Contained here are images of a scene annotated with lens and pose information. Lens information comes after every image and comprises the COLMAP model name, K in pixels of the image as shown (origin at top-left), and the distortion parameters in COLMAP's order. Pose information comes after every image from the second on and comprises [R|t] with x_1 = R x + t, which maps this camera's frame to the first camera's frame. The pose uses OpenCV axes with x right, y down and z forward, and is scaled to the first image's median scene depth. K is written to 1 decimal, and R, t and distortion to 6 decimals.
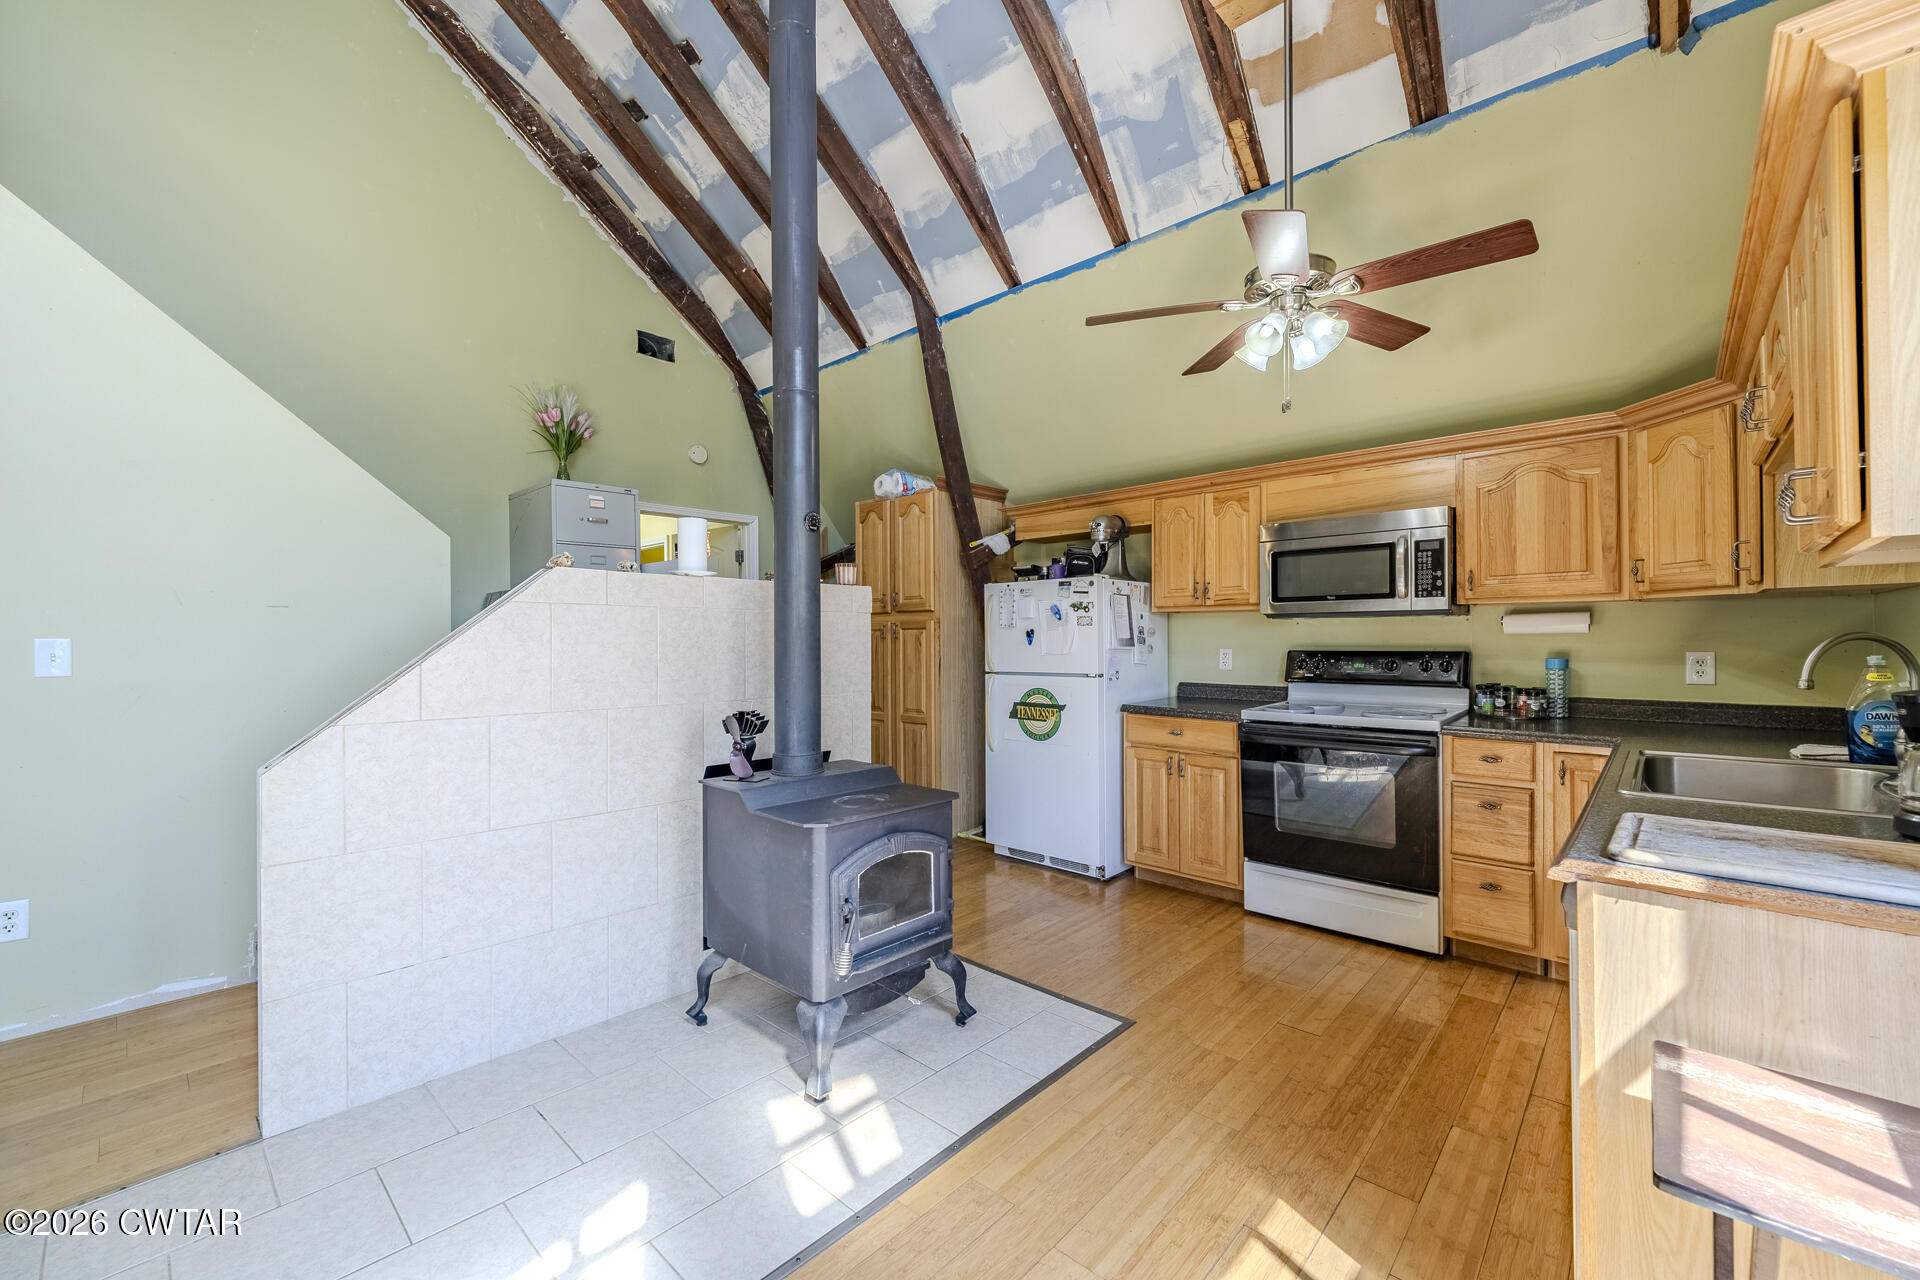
lens RADIAL K [[777.7, 0, 961.8], [0, 777.7, 636.9], [0, 0, 1]] dist [-0.000159, 0.000027]
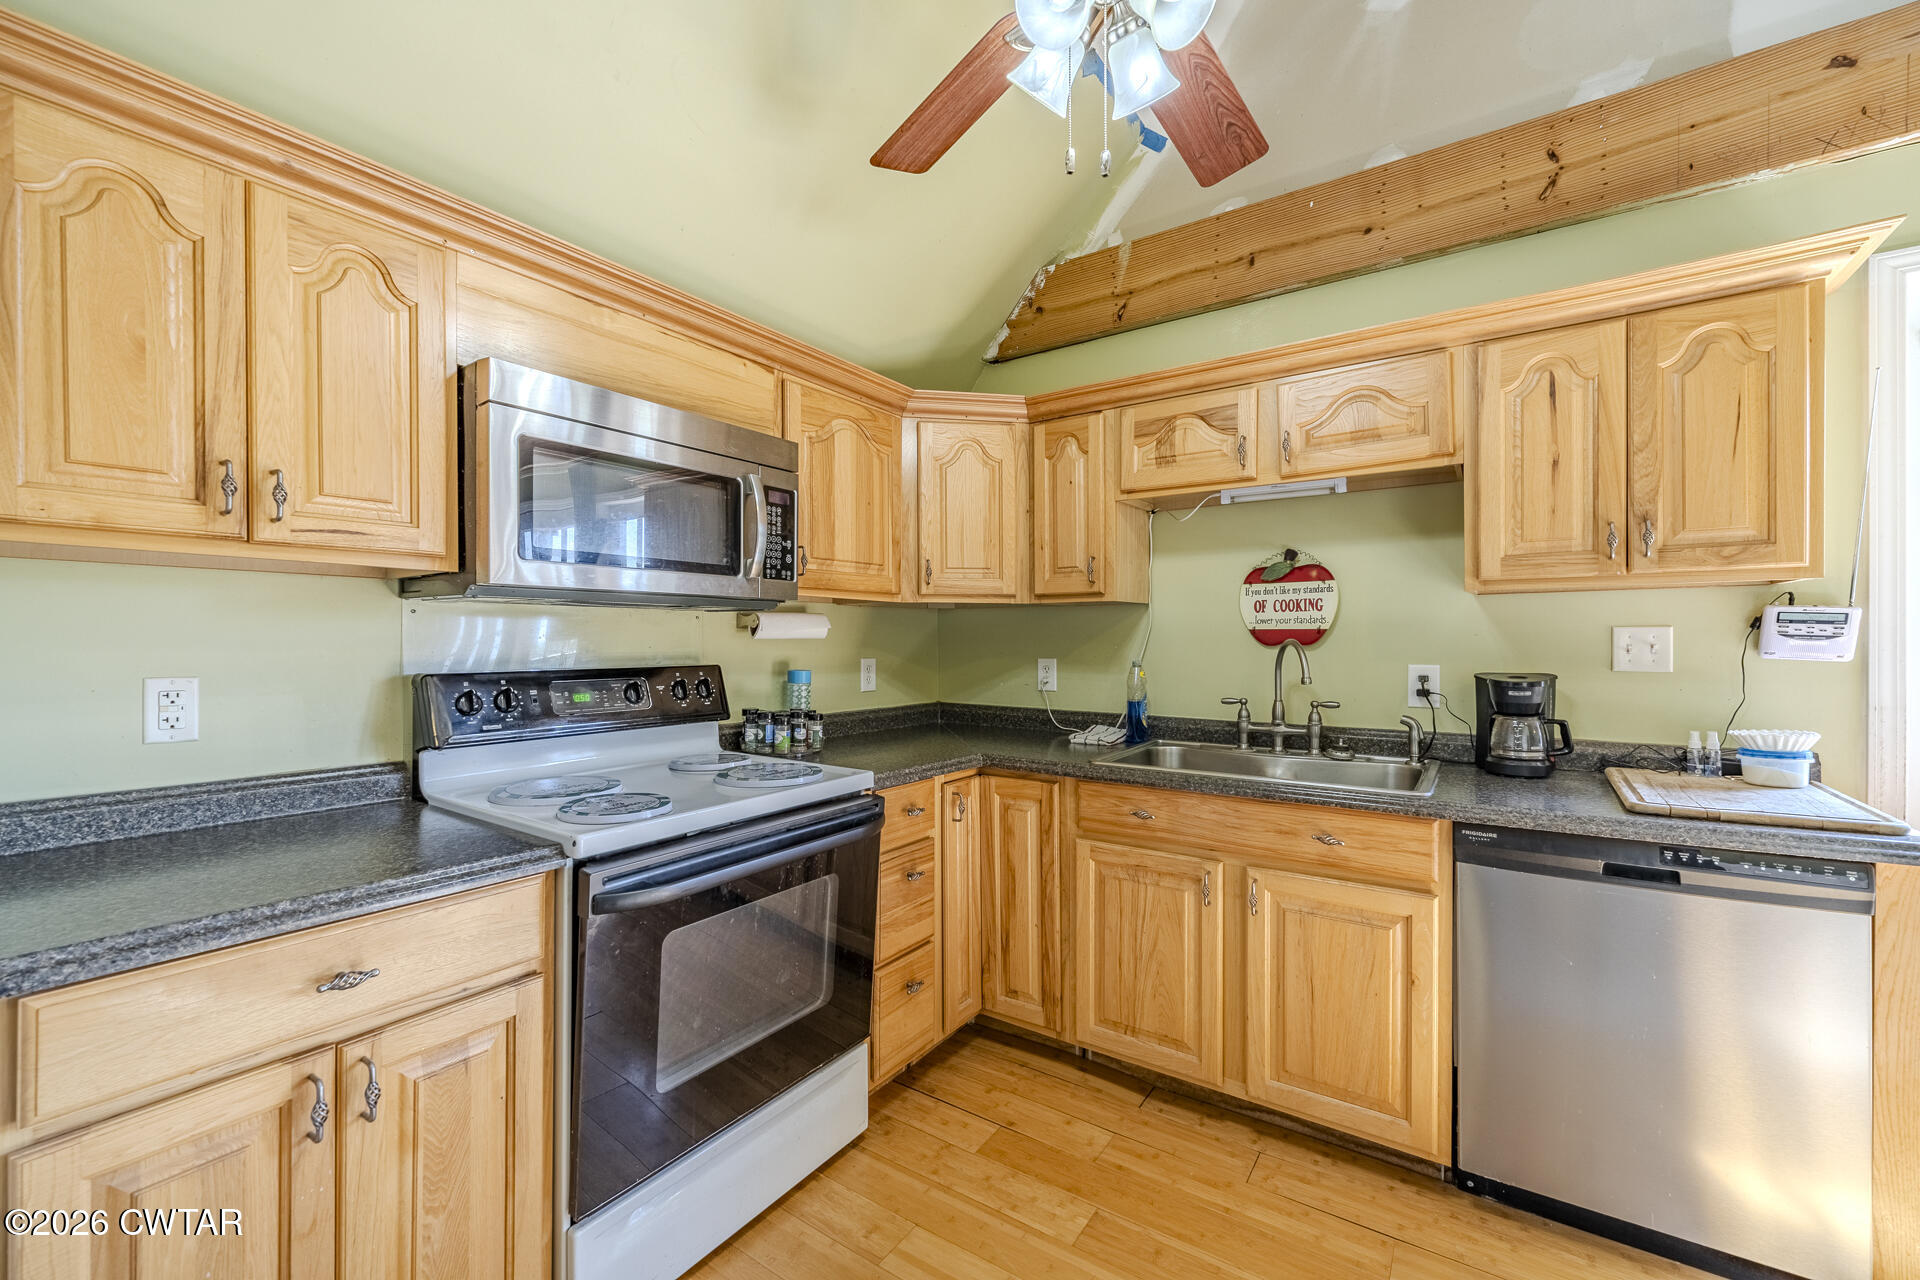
lens RADIAL K [[777.7, 0, 963.3], [0, 777.7, 644.1], [0, 0, 1]] dist [-0.000159, 0.000027]
pose [[-0.143653, -0.000077, 0.989628, -0.045092], [-0.002423, 0.999997, -0.000274, 0.000771], [-0.989625, -0.002437, -0.143653, 0.948976]]
